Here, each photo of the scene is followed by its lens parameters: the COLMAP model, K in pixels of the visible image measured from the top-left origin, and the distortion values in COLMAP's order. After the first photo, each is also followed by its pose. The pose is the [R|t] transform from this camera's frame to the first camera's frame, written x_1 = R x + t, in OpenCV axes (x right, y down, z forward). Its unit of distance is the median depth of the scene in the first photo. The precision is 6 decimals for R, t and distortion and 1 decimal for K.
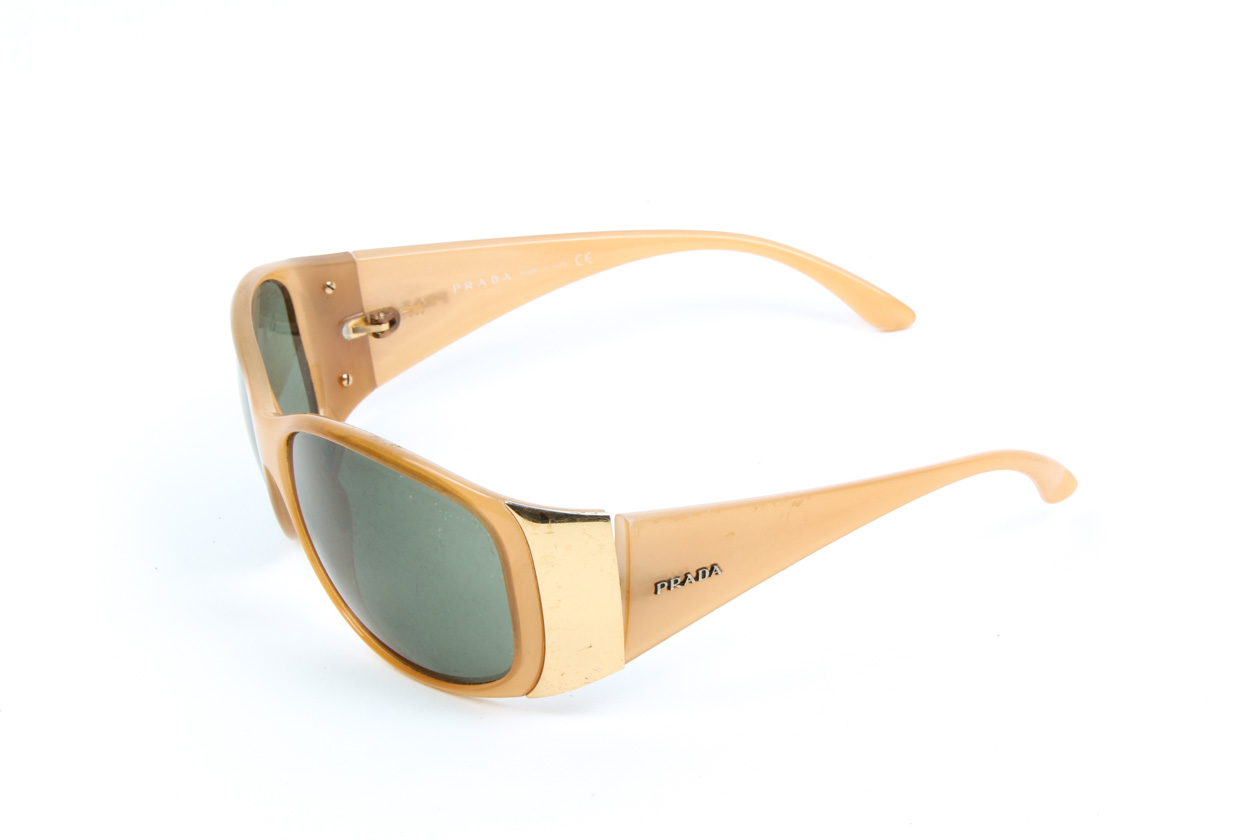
lens RADIAL K [[3088.5, 0, 630.0], [0, 3088.5, 420.0], [0, 0, 1]] dist [0.105763, 0.409257]
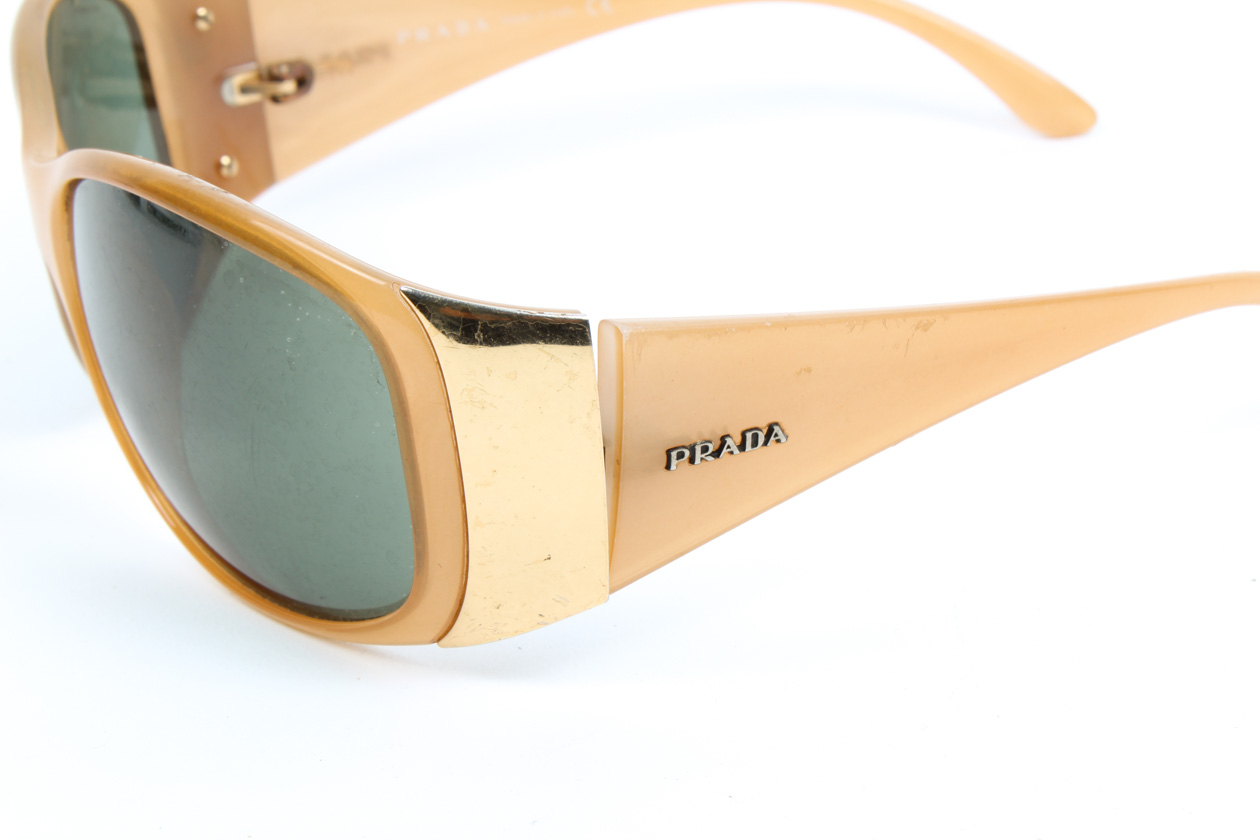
lens RADIAL K [[3088.5, 0, 630.0], [0, 3088.5, 420.0], [0, 0, 1]] dist [0.105763, 0.409257]
pose [[0.998866, 0.040152, -0.025565, 0.015341], [-0.040224, 0.999188, -0.002320, 0.048440], [0.025451, 0.003345, 0.999670, 0.433424]]
